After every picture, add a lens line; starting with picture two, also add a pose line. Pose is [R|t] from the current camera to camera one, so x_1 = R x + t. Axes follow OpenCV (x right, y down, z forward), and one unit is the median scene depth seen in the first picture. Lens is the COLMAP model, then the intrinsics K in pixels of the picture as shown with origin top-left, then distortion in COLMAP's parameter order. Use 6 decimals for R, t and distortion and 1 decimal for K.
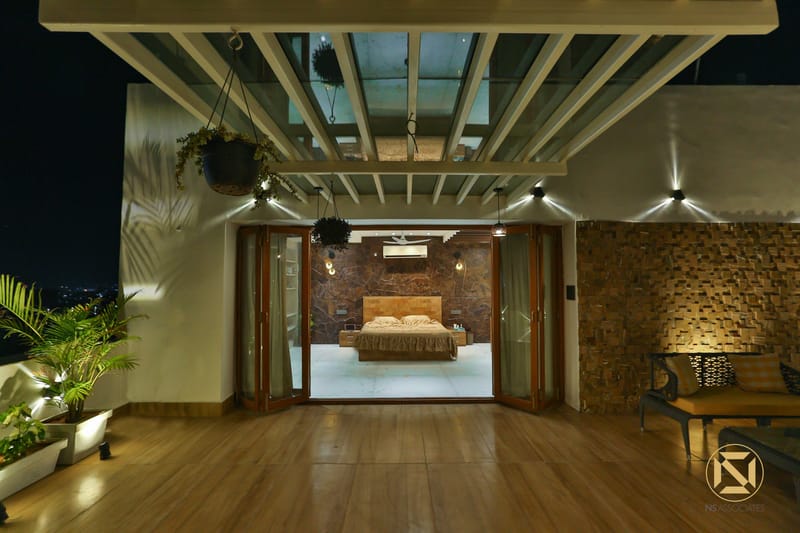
lens RADIAL K [[356.9, 0, 399.2], [0, 356.9, 271.9], [0, 0, 1]] dist [-0.021492, 0.001359]
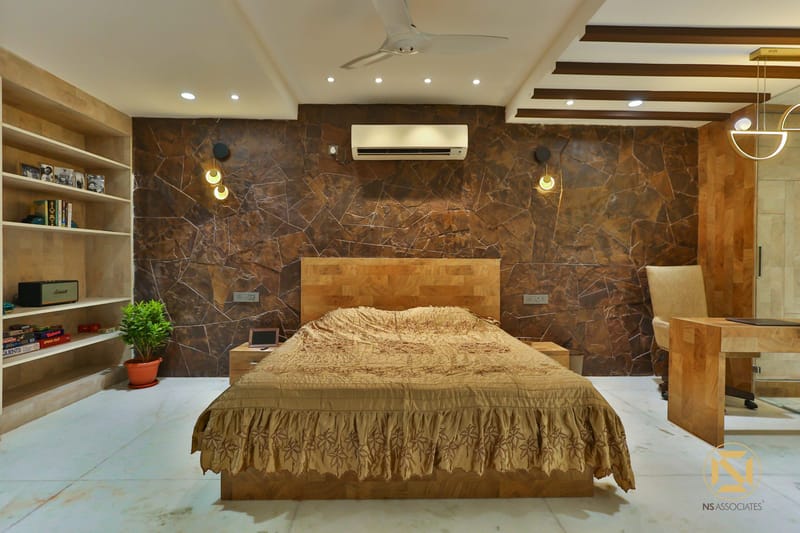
lens RADIAL K [[393.8, 0, 403.1], [0, 393.8, 266.3], [0, 0, 1]] dist [-0.019349, 0.005803]
pose [[0.999784, 0.010262, 0.018101, 0.003226], [-0.010923, 0.999262, 0.036824, 0.061516], [-0.017710, -0.037014, 0.999158, 0.565954]]
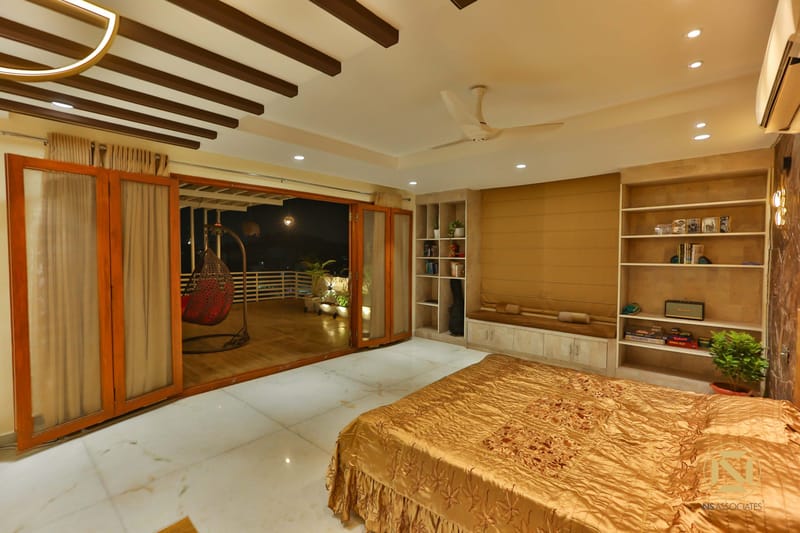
lens RADIAL K [[356.9, 0, 402.4], [0, 356.9, 260.5], [0, 0, 1]] dist [-0.021492, 0.001359]
pose [[-0.656478, 0.015775, -0.754181, 0.265592], [0.013411, 0.999867, 0.009241, 0.029784], [0.754226, -0.004048, -0.656602, 0.951693]]
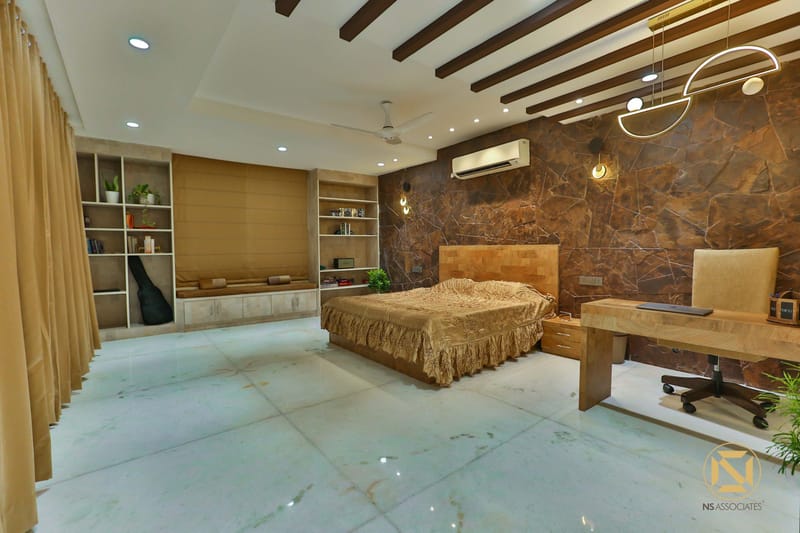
lens RADIAL K [[356.9, 0, 392.5], [0, 356.9, 271.4], [0, 0, 1]] dist [-0.021492, 0.001359]
pose [[0.606166, 0.049907, -0.793771, 0.352980], [0.025412, 0.996304, 0.082047, 0.059997], [0.794932, -0.069905, 0.602658, 0.550759]]
